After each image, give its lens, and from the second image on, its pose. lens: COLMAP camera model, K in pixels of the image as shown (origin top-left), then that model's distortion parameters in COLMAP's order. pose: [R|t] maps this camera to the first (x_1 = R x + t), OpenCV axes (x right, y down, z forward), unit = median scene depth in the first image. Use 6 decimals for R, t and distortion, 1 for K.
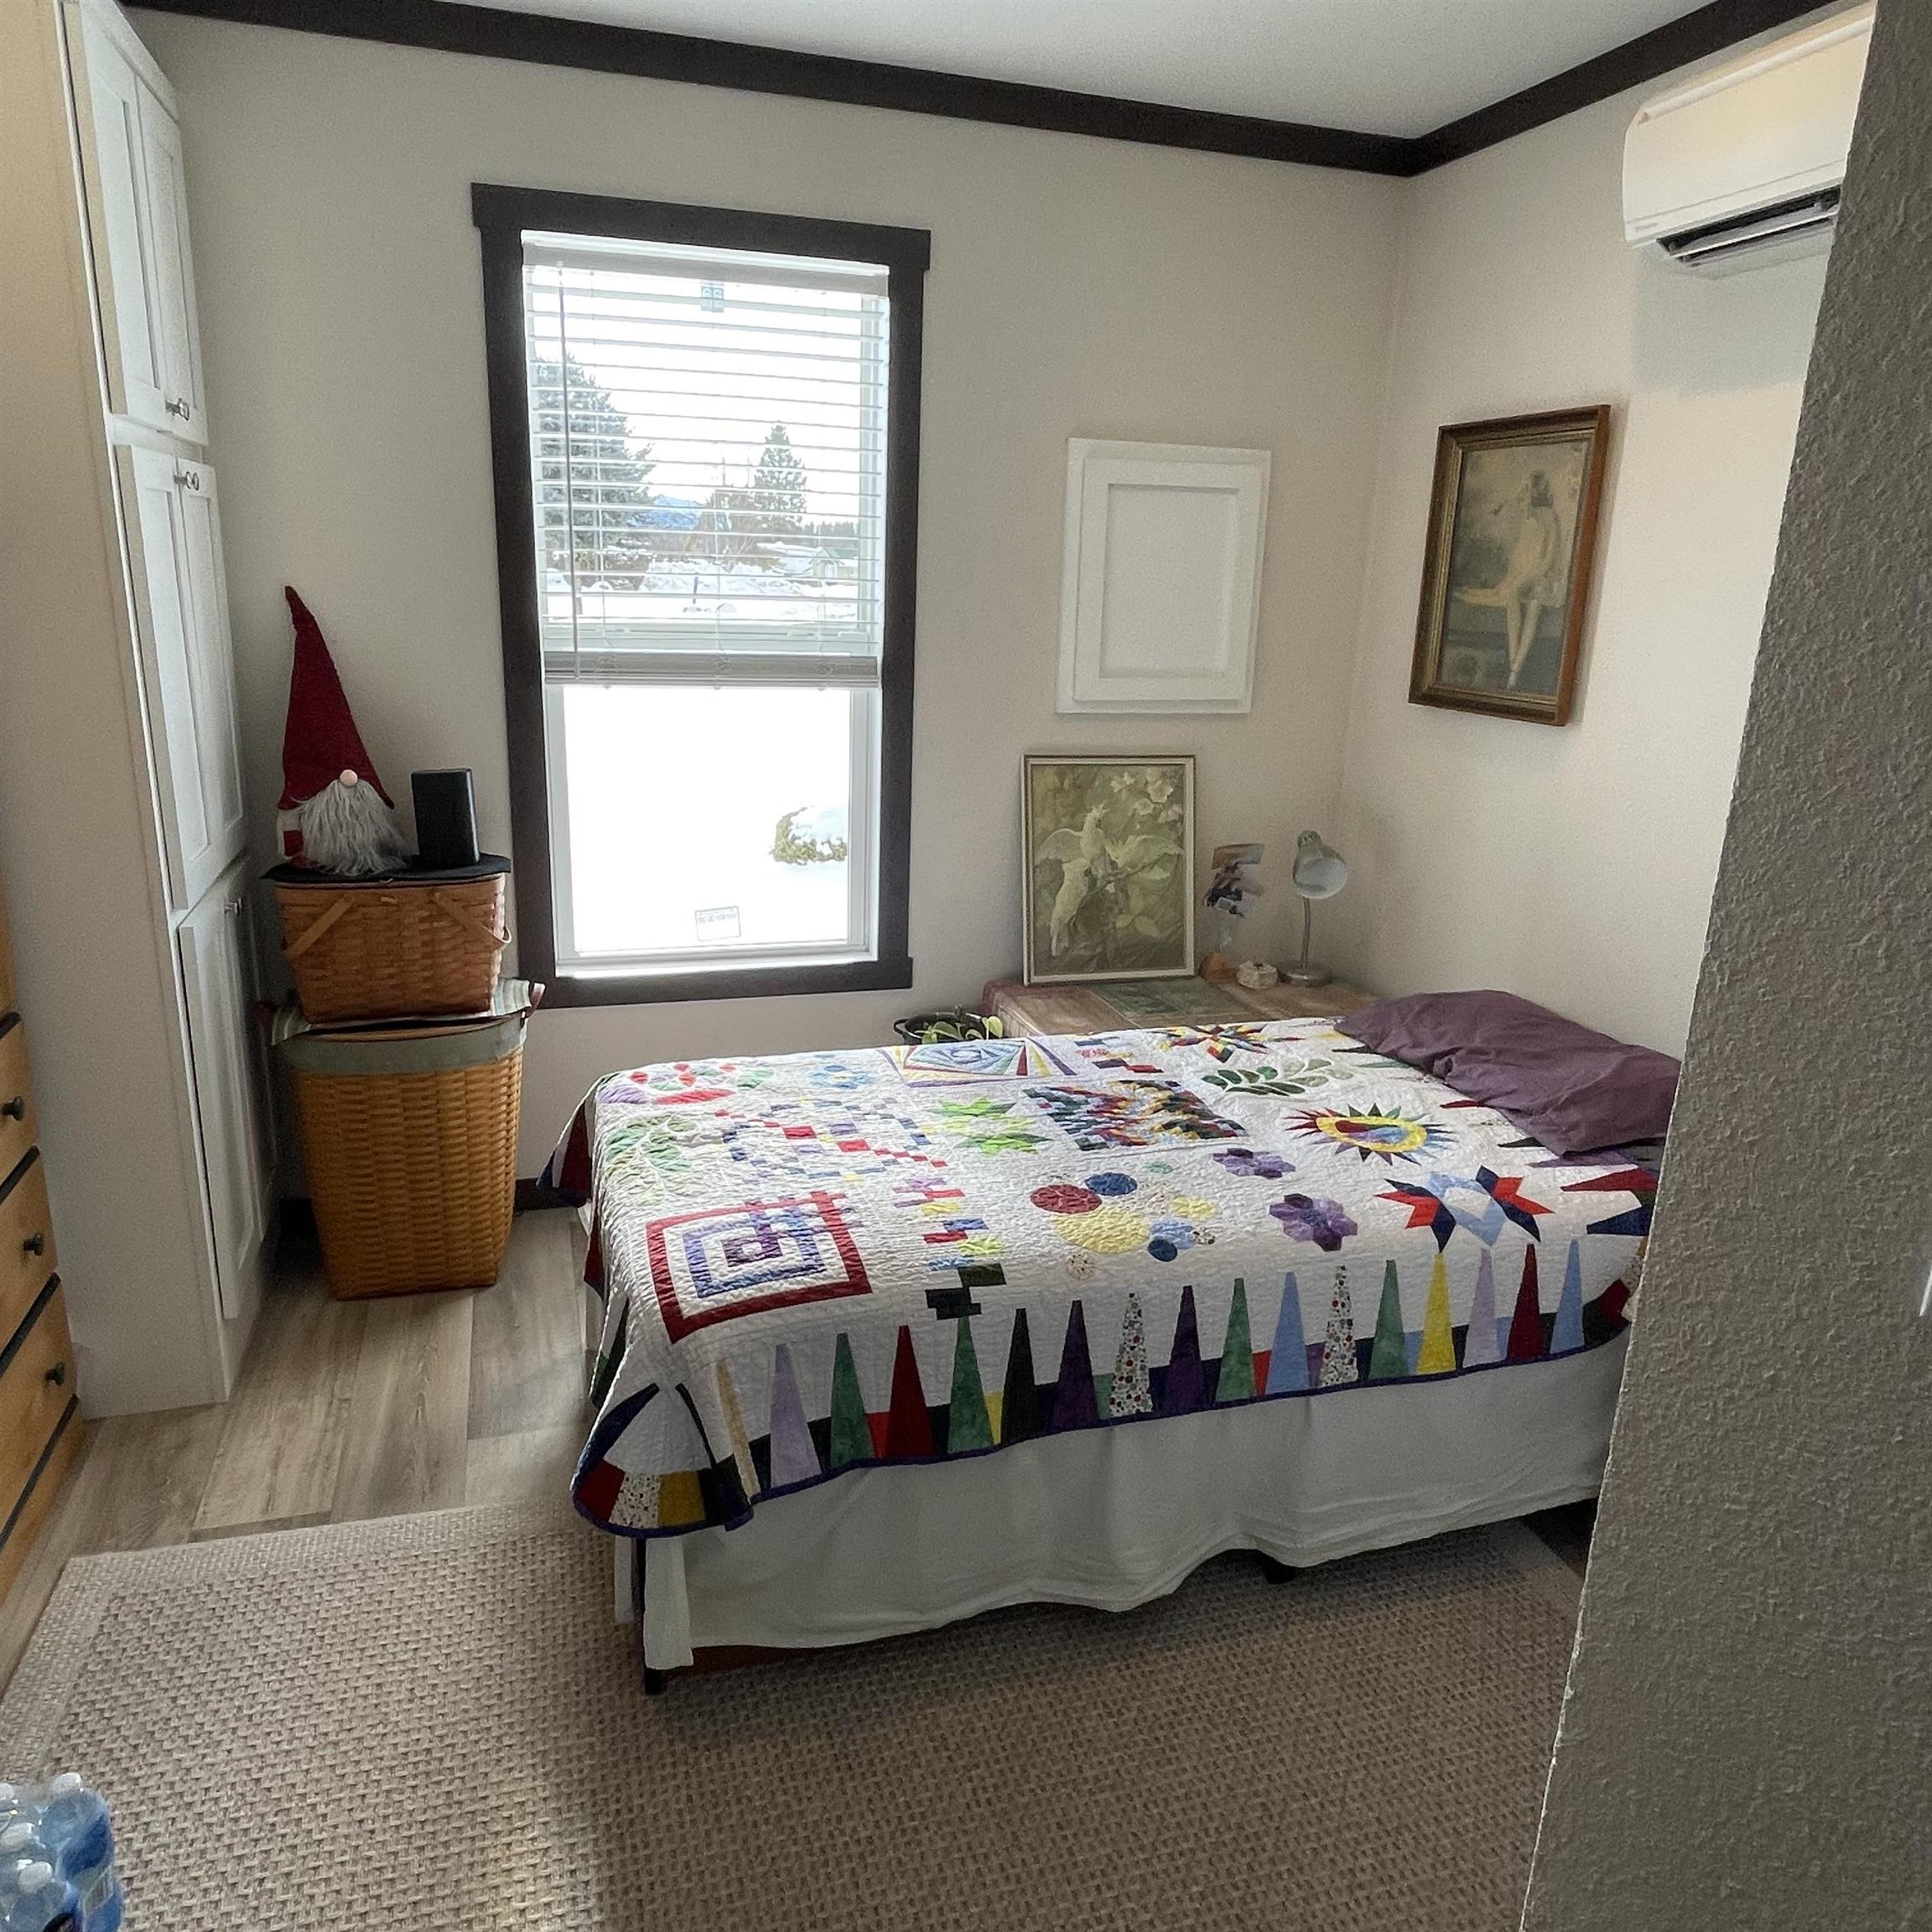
lens RADIAL K [[1433.8, 0, 950.0], [0, 1433.8, 959.2], [0, 0, 1]] dist [0.024316, -0.042974]
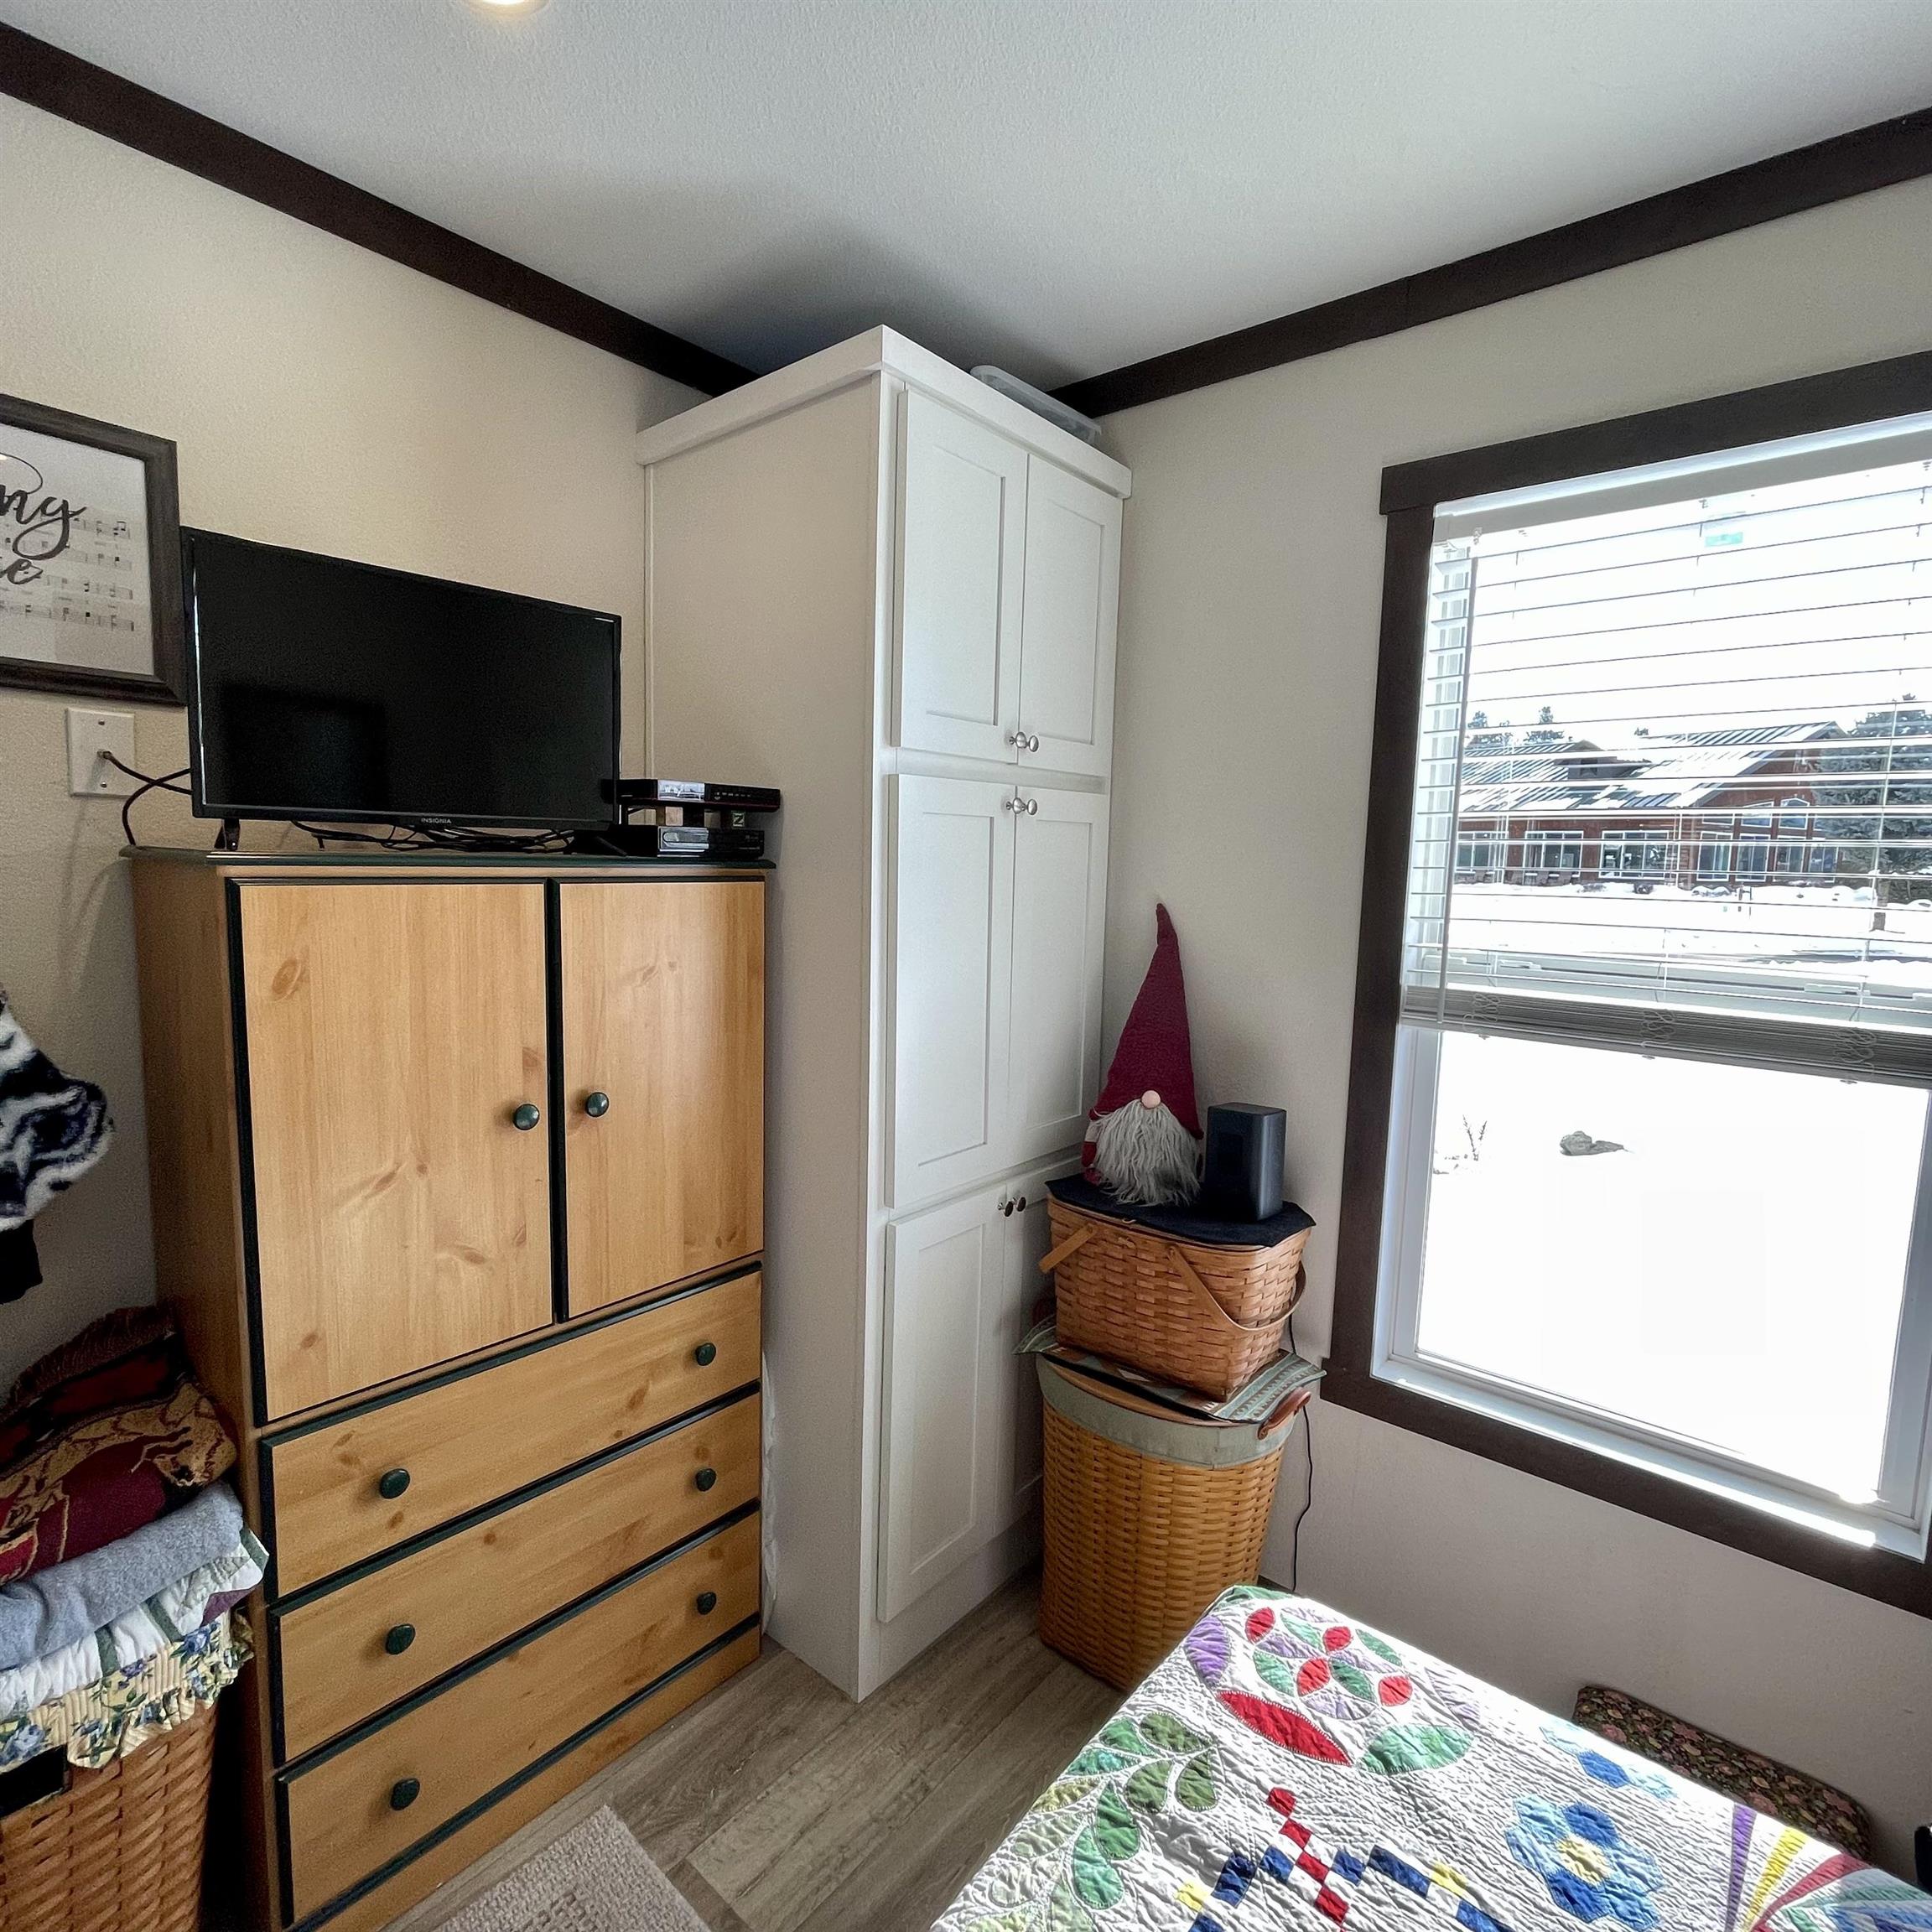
lens RADIAL K [[1022.7, 0, 972.4], [0, 1022.7, 961.9], [0, 0, 1]] dist [-0.010538, 0.002158]
pose [[0.539368, 0.069633, -0.839186, 0.088365], [-0.228658, 0.971241, -0.066375, -0.156256], [0.810431, 0.227687, 0.539778, 0.567233]]
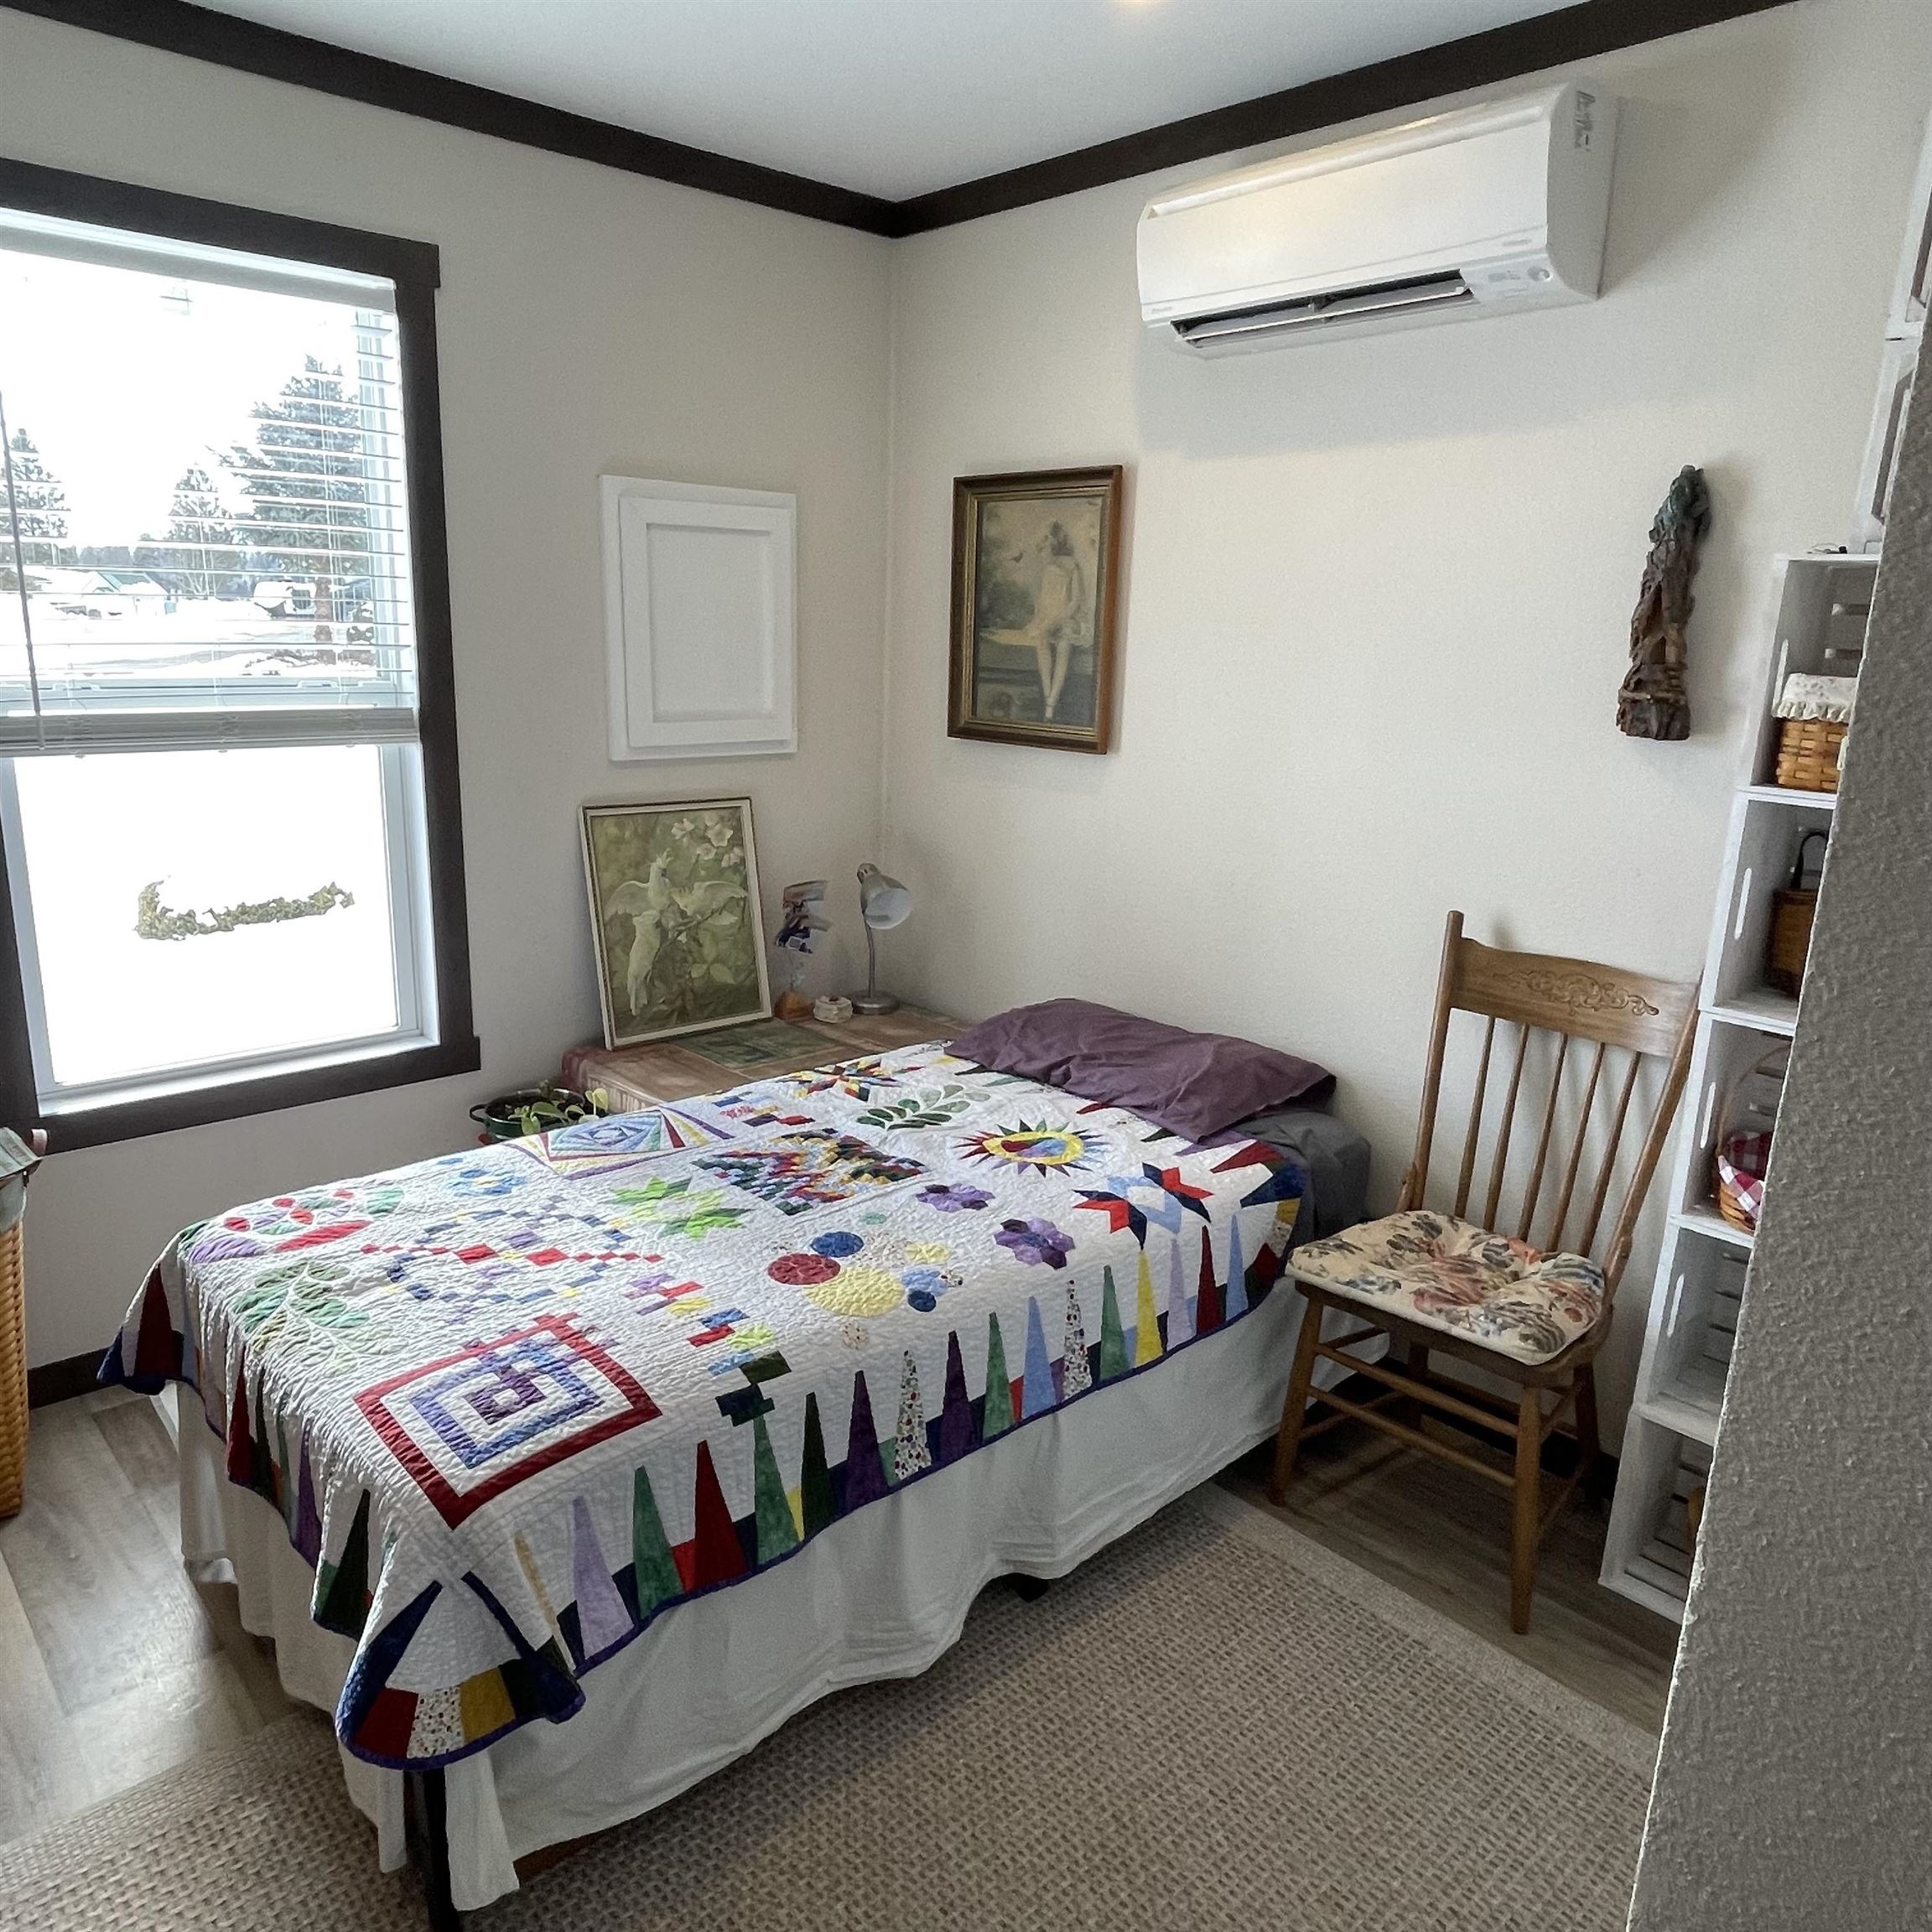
lens RADIAL K [[1433.8, 0, 957.3], [0, 1433.8, 958.9], [0, 0, 1]] dist [0.024316, -0.042974]
pose [[0.901076, -0.105744, 0.420571, -0.175629], [0.113211, 0.993545, 0.007251, -0.029530], [-0.418623, 0.041079, 0.907231, 0.060819]]
